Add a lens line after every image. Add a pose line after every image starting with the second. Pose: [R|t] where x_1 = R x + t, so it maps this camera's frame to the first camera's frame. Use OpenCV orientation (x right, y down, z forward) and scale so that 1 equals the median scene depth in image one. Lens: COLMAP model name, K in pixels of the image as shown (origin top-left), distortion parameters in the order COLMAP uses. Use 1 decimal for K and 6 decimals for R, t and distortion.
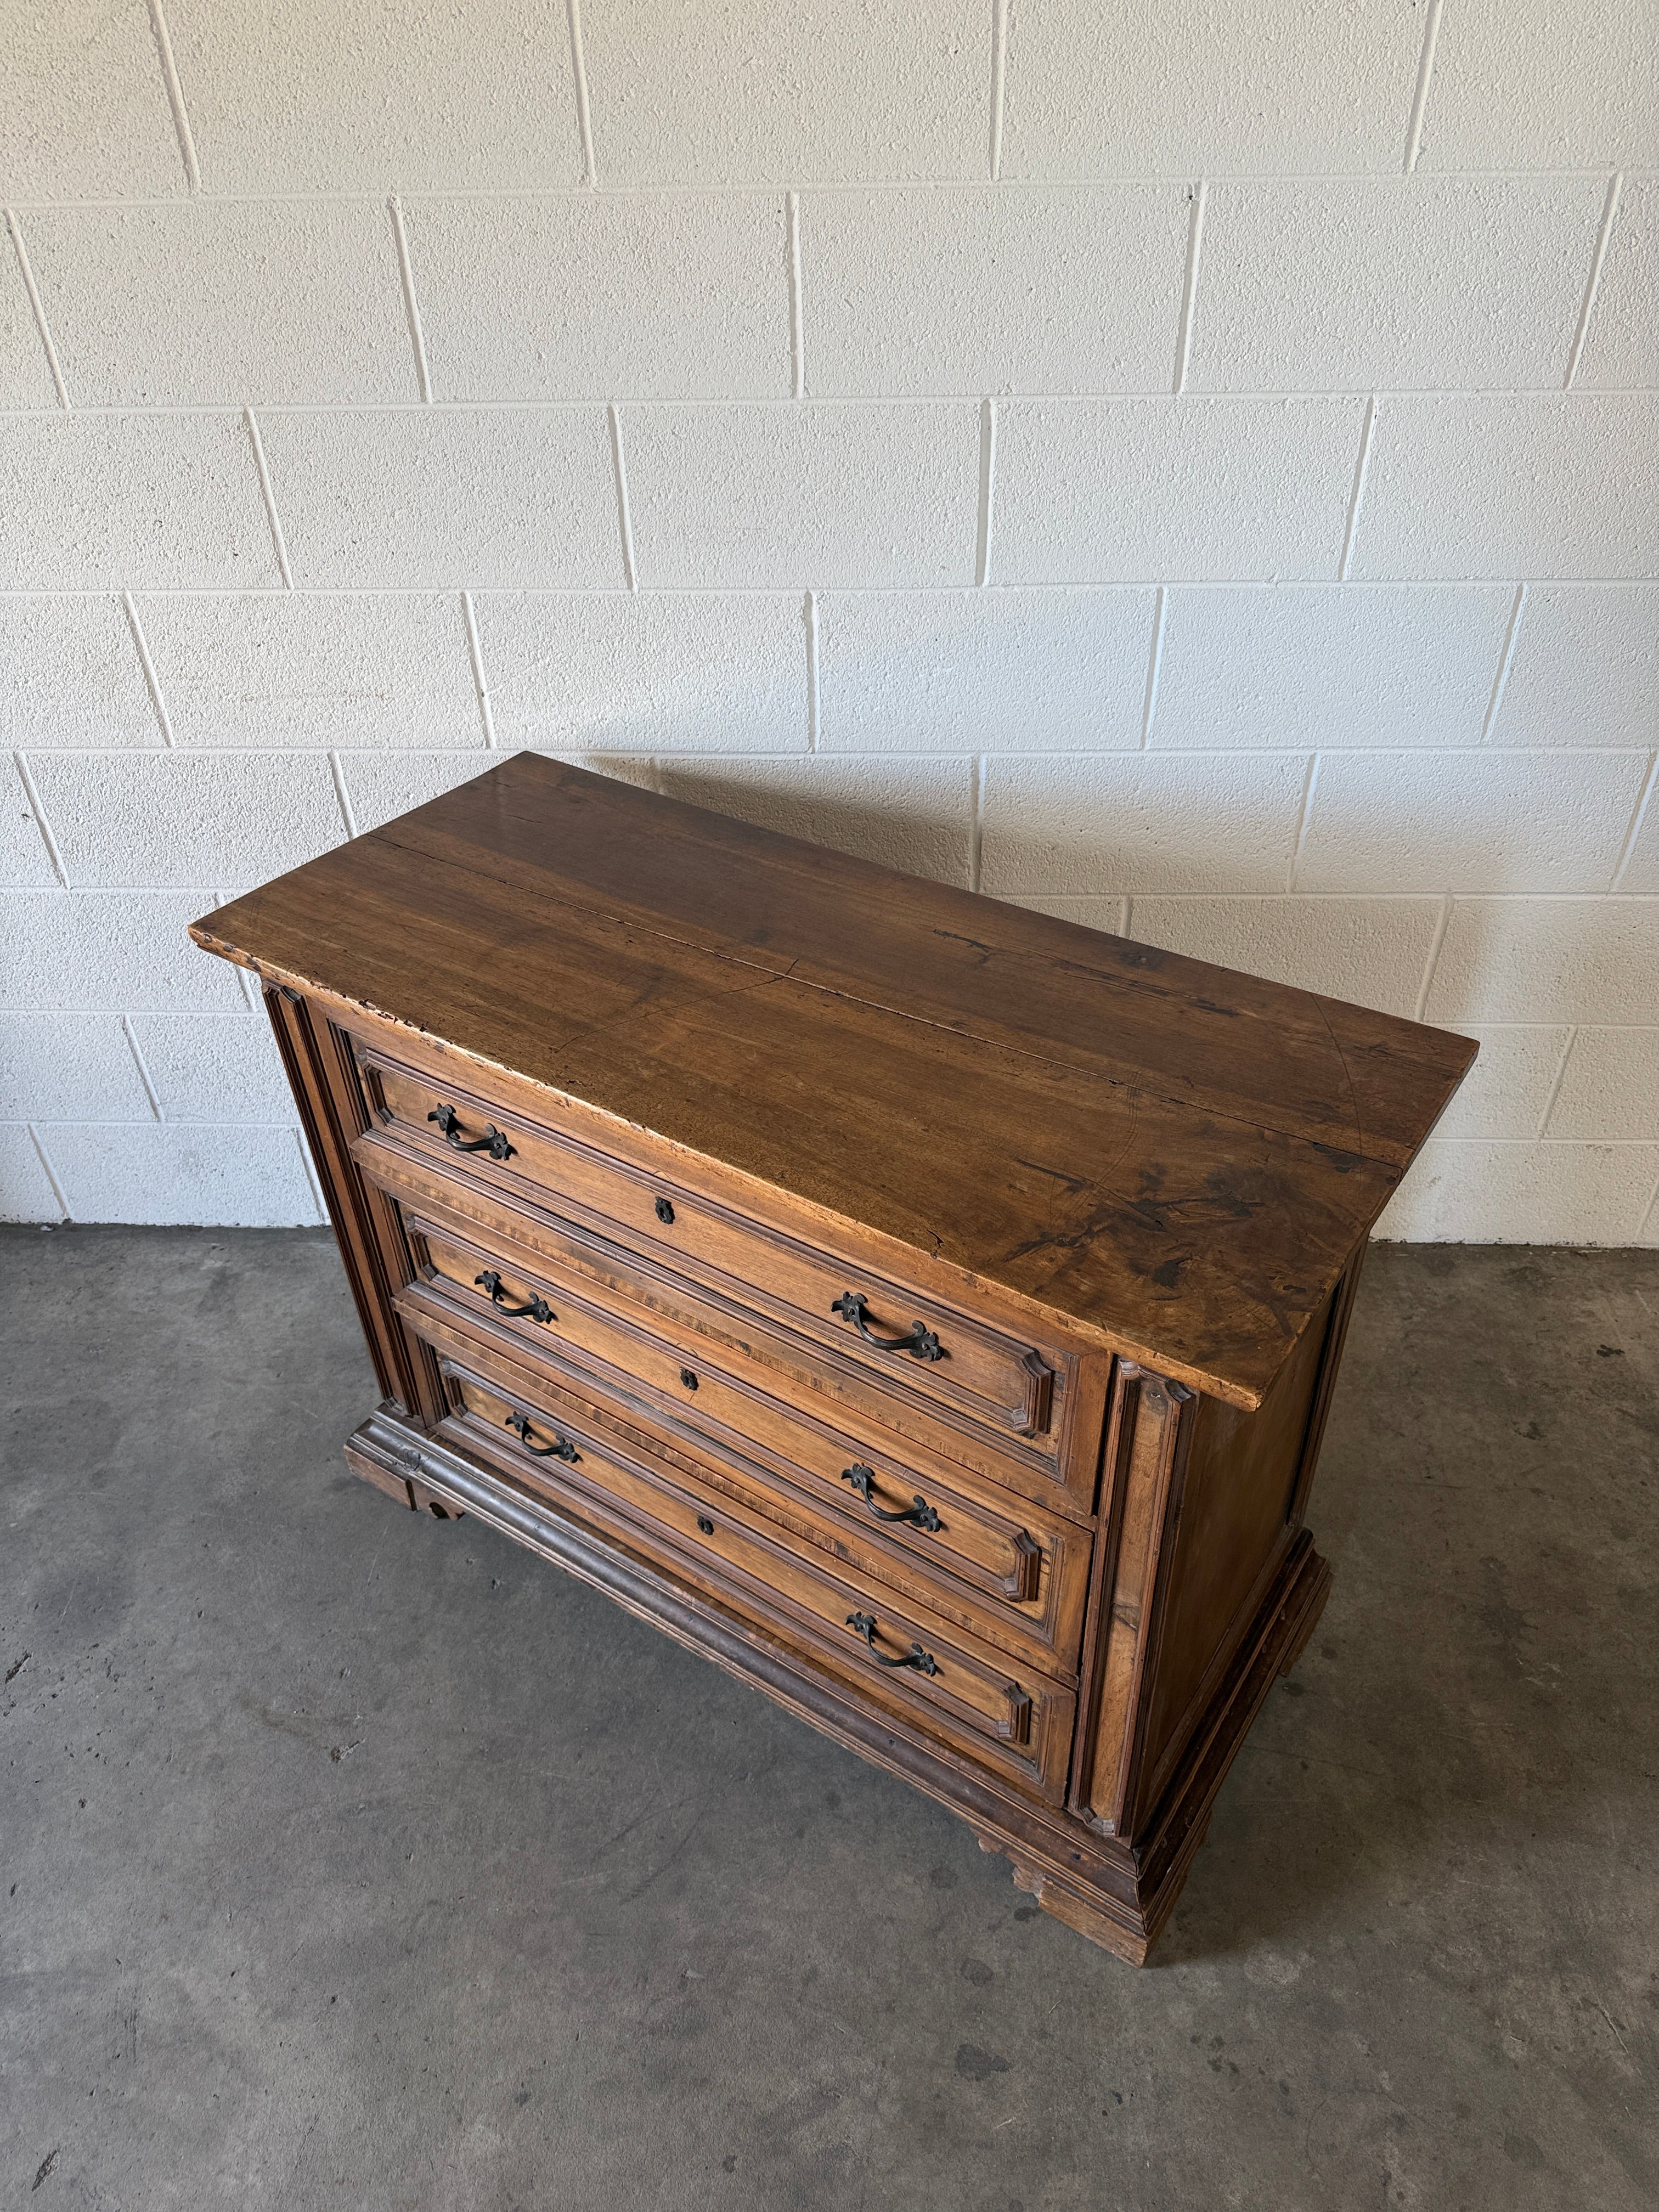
lens RADIAL K [[1571.7, 0, 829.5], [0, 1571.7, 1106.0], [0, 0, 1]] dist [0.005100, -0.013891]
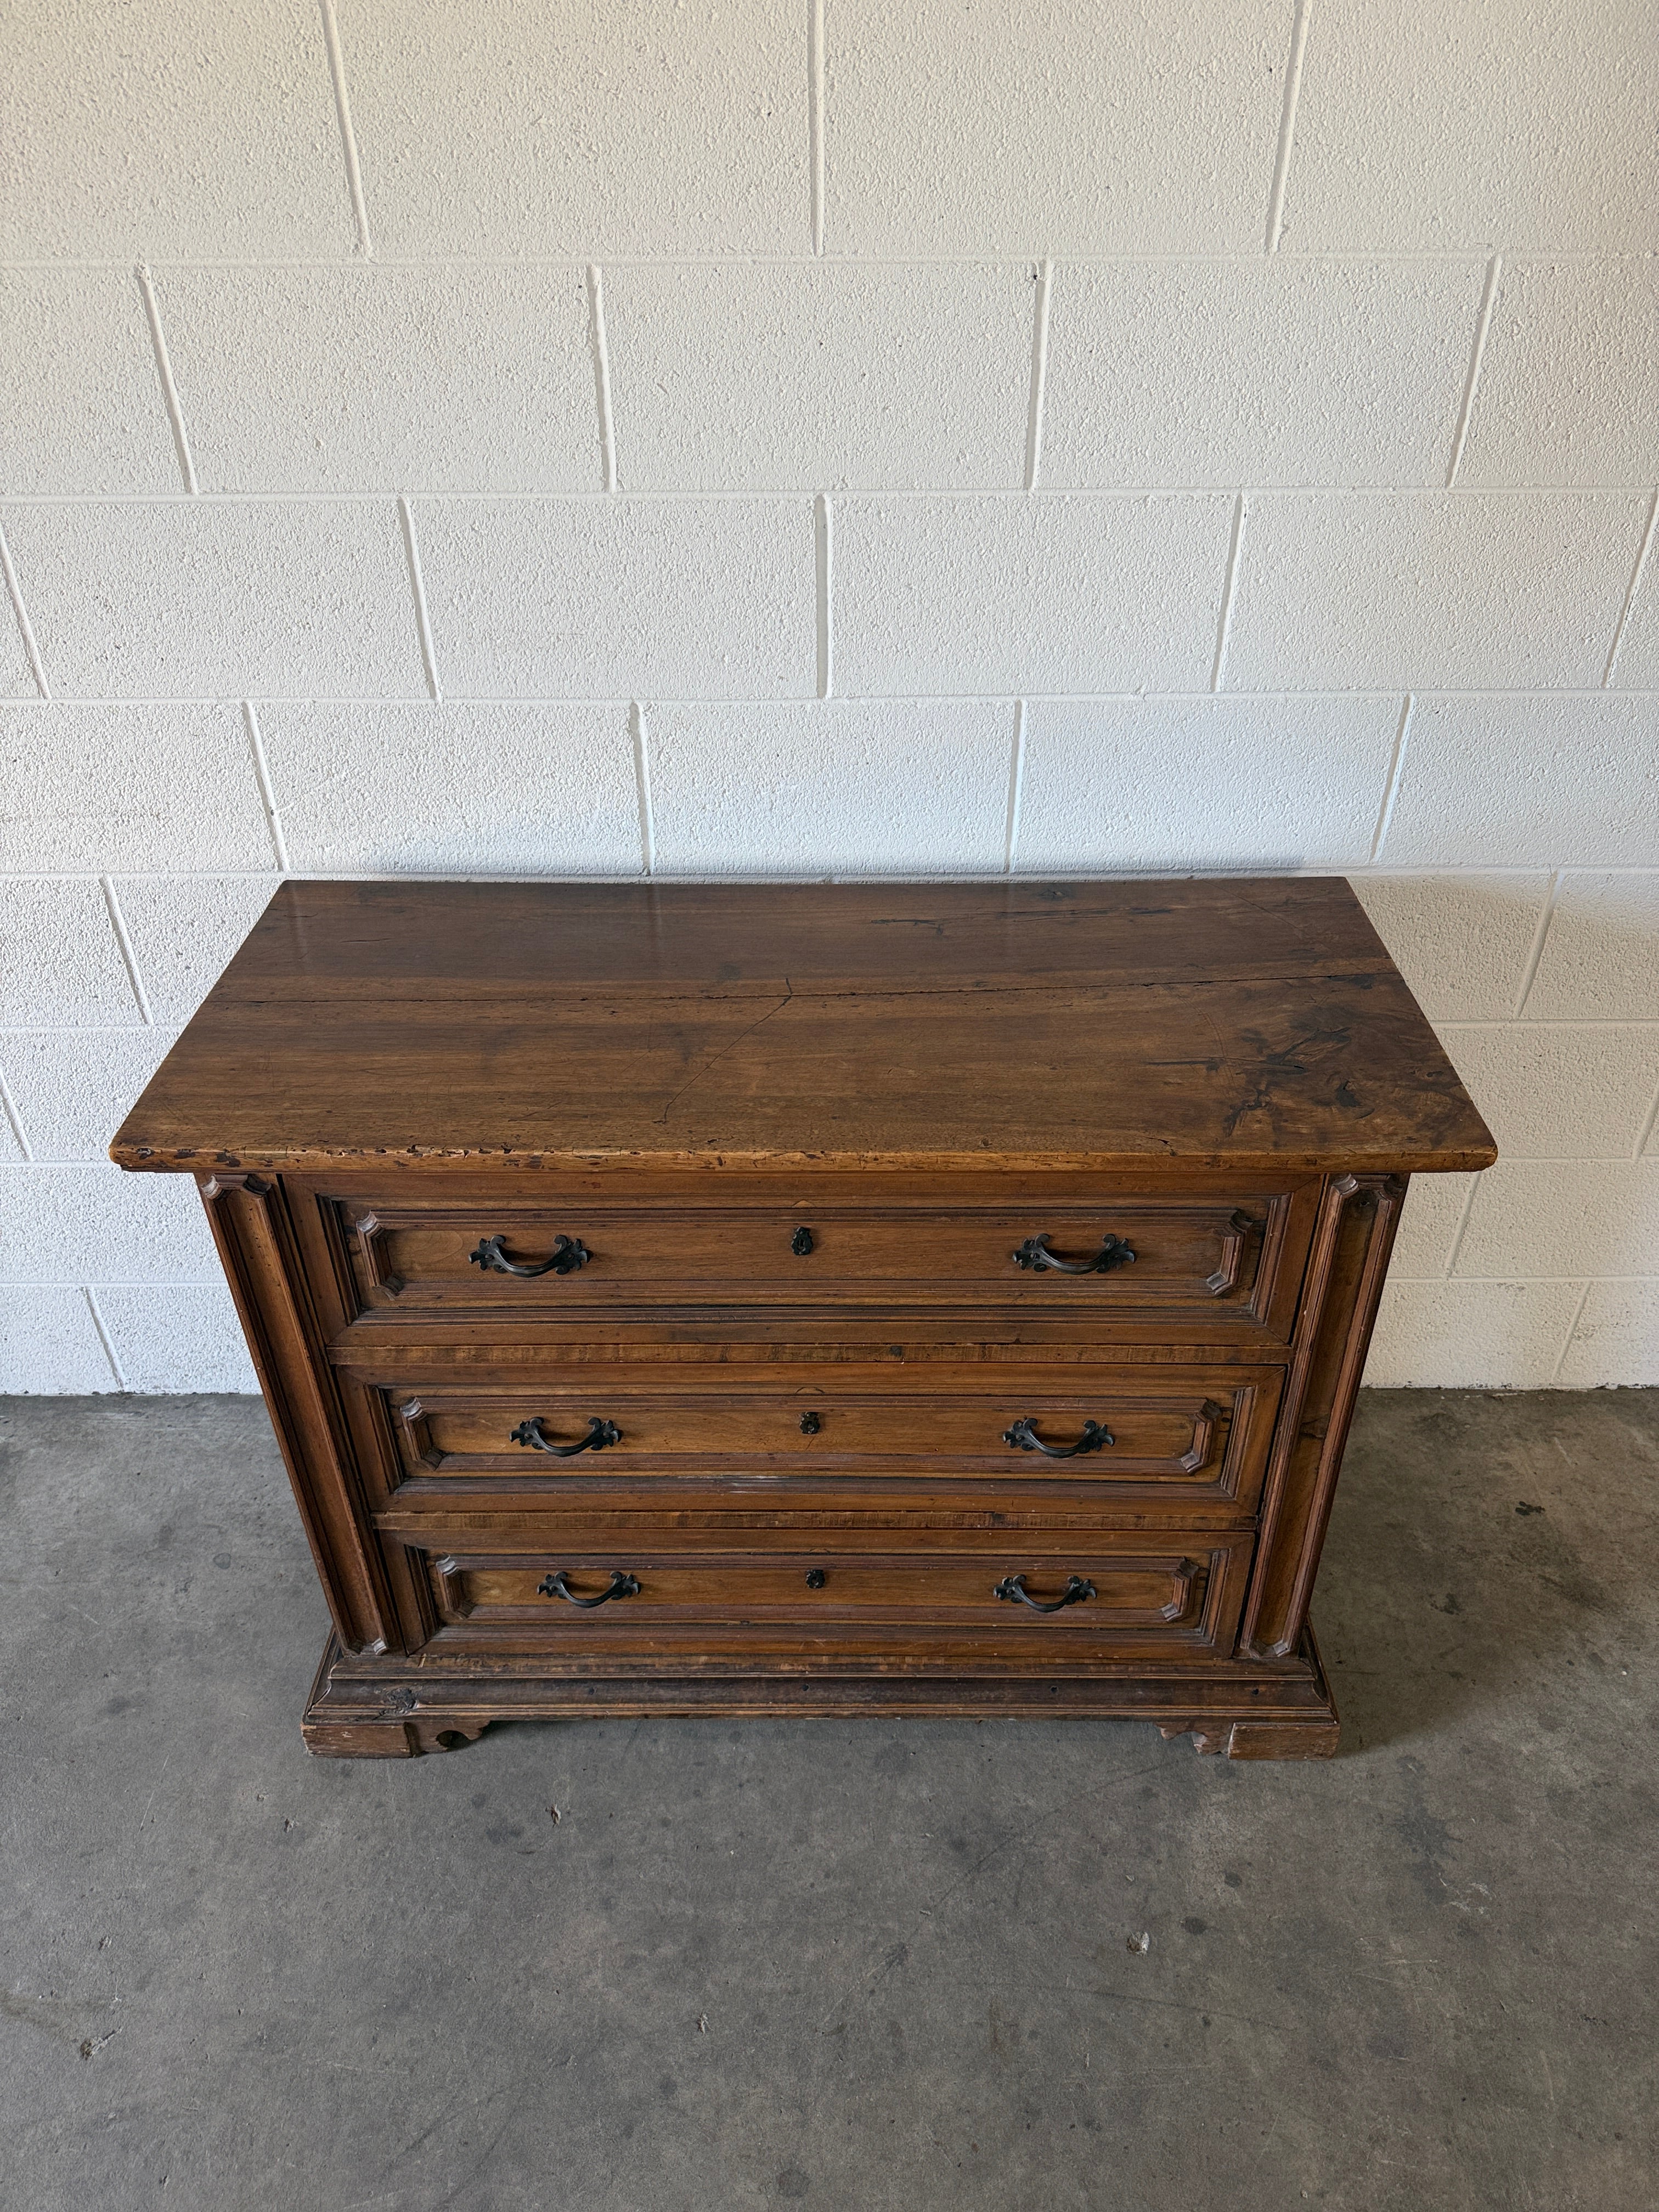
lens RADIAL K [[1574.9, 0, 830.7], [0, 1574.9, 1115.3], [0, 0, 1]] dist [0.001714, -0.010006]
pose [[0.998711, -0.012528, 0.049191, 0.056783], [0.014684, 0.998936, -0.043713, -0.053137], [-0.048591, 0.044379, 0.997832, 0.112509]]
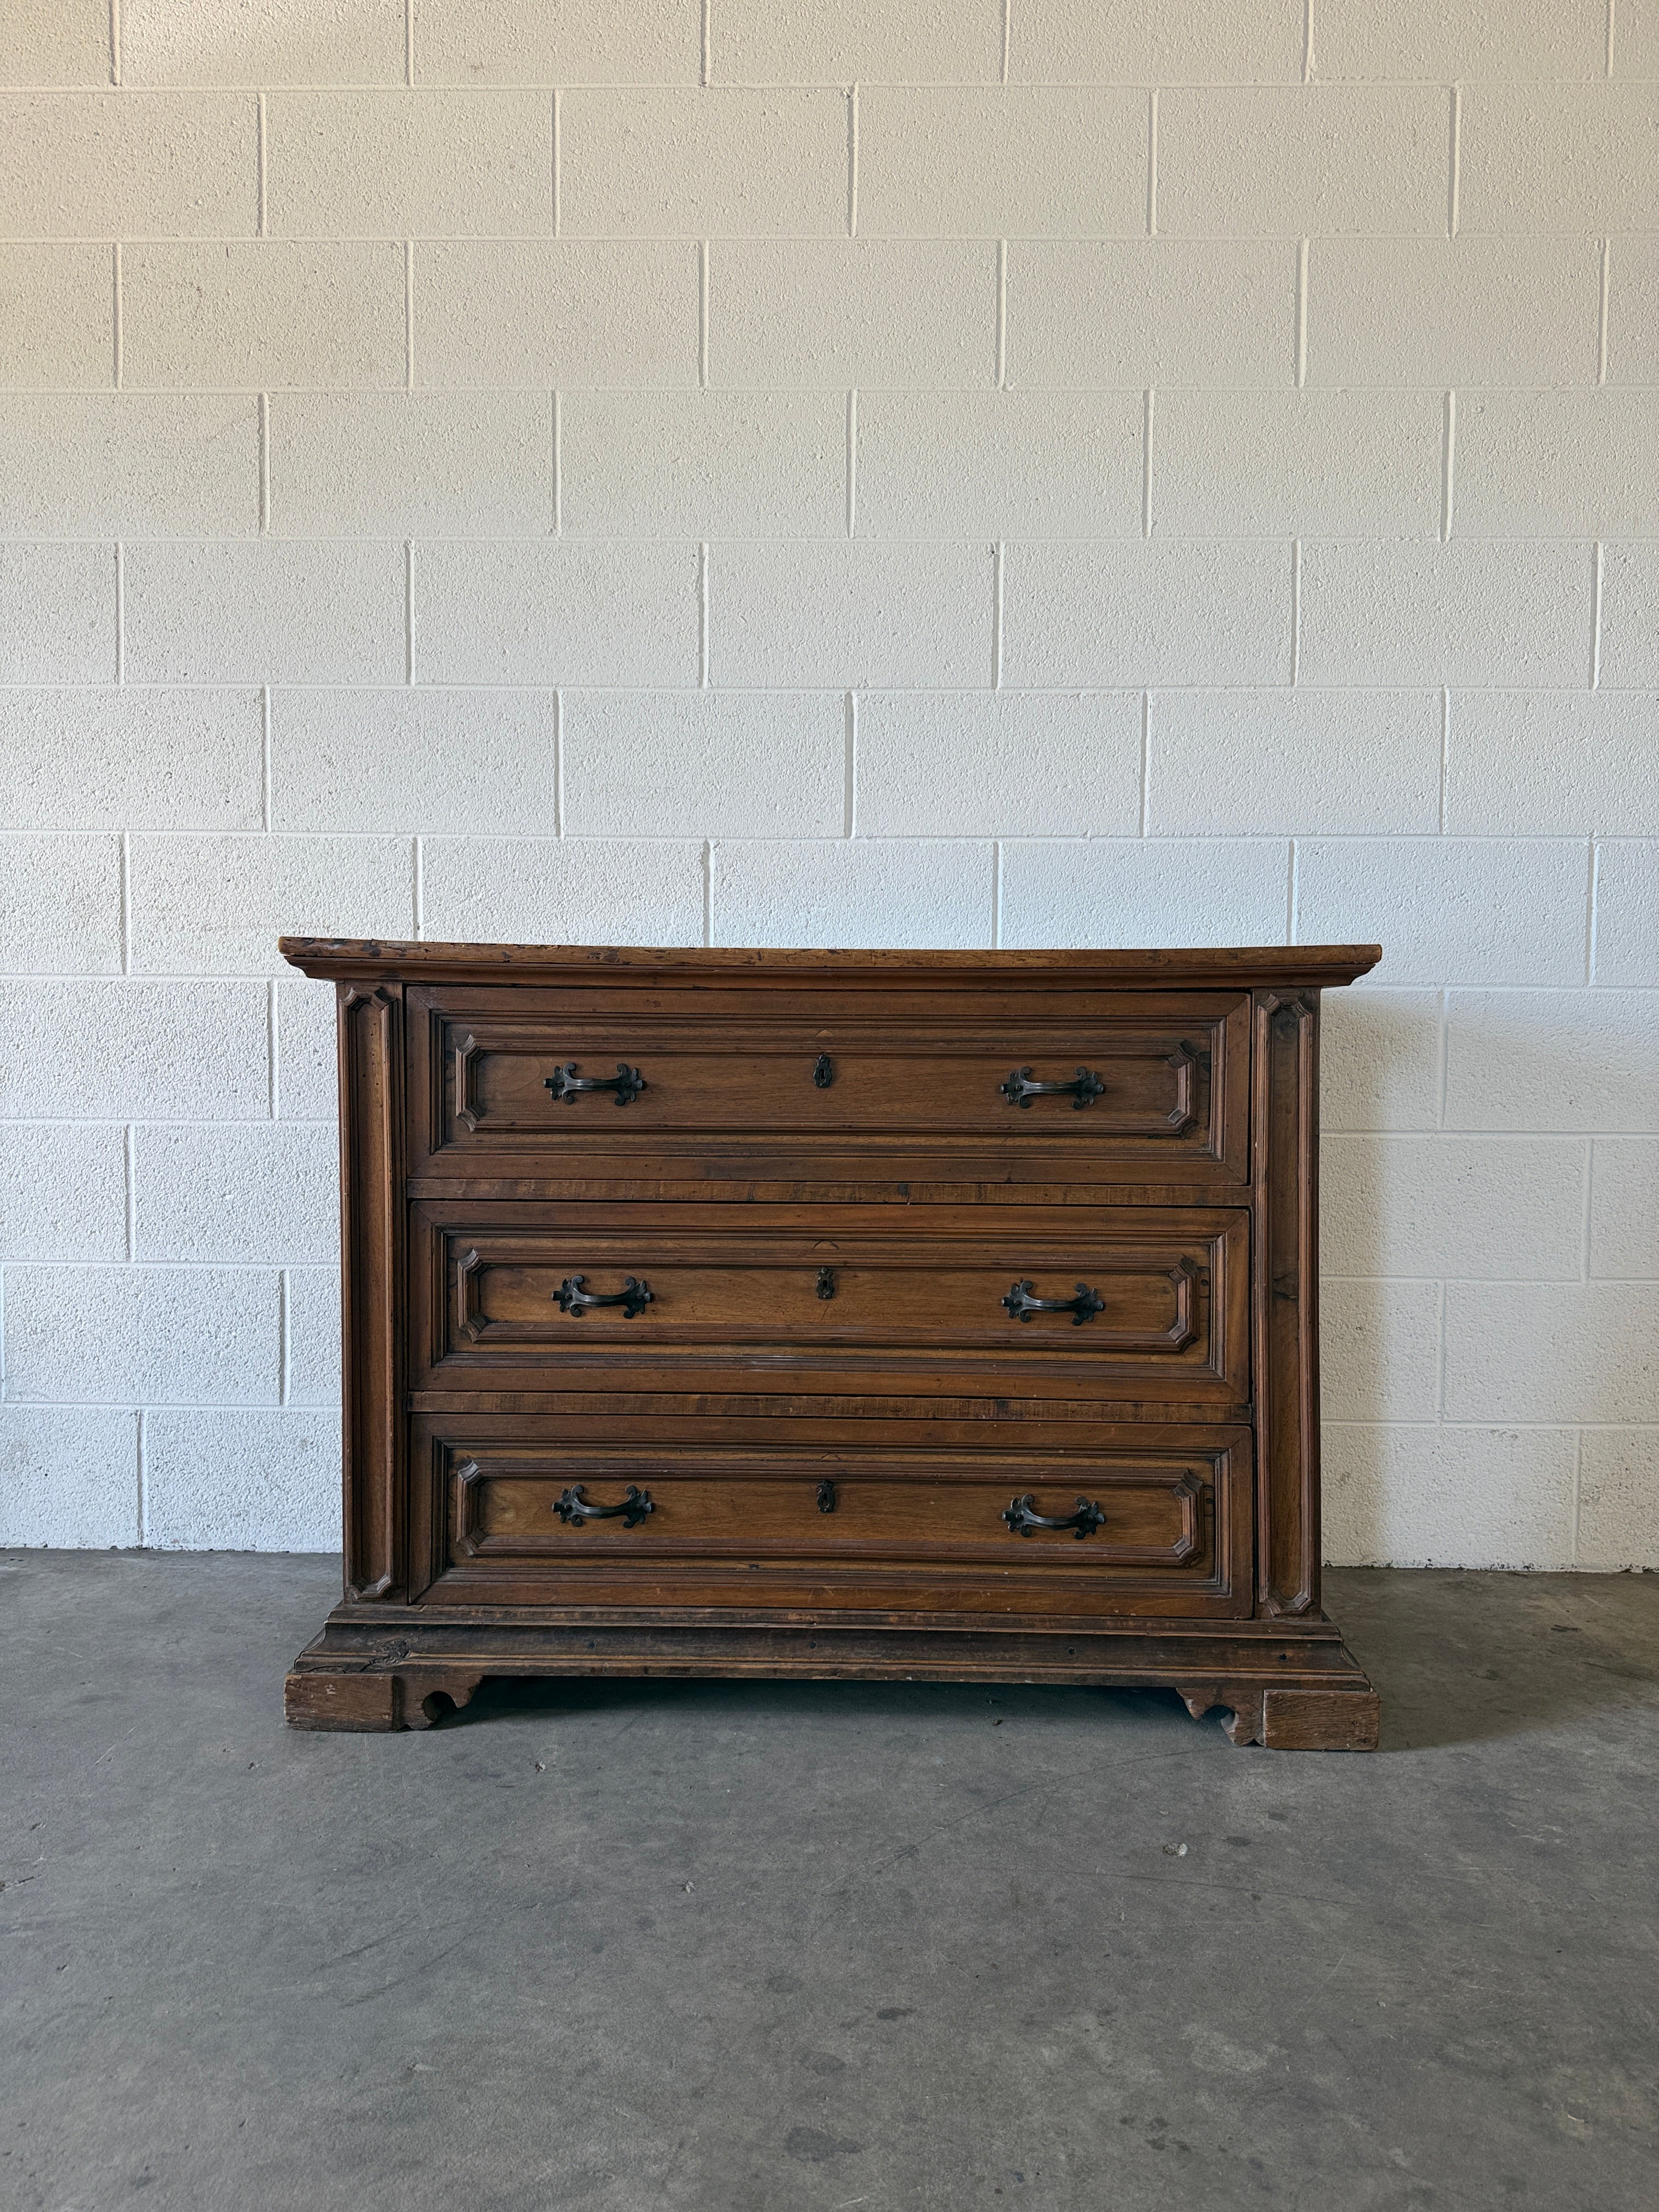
lens RADIAL K [[1571.7, 0, 829.5], [0, 1571.7, 1106.0], [0, 0, 1]] dist [0.005100, -0.013891]
pose [[0.999229, 0.029994, 0.025341, 0.061290], [-0.009816, 0.815681, -0.578419, 0.567768], [-0.038019, 0.577724, 0.815346, 0.151496]]
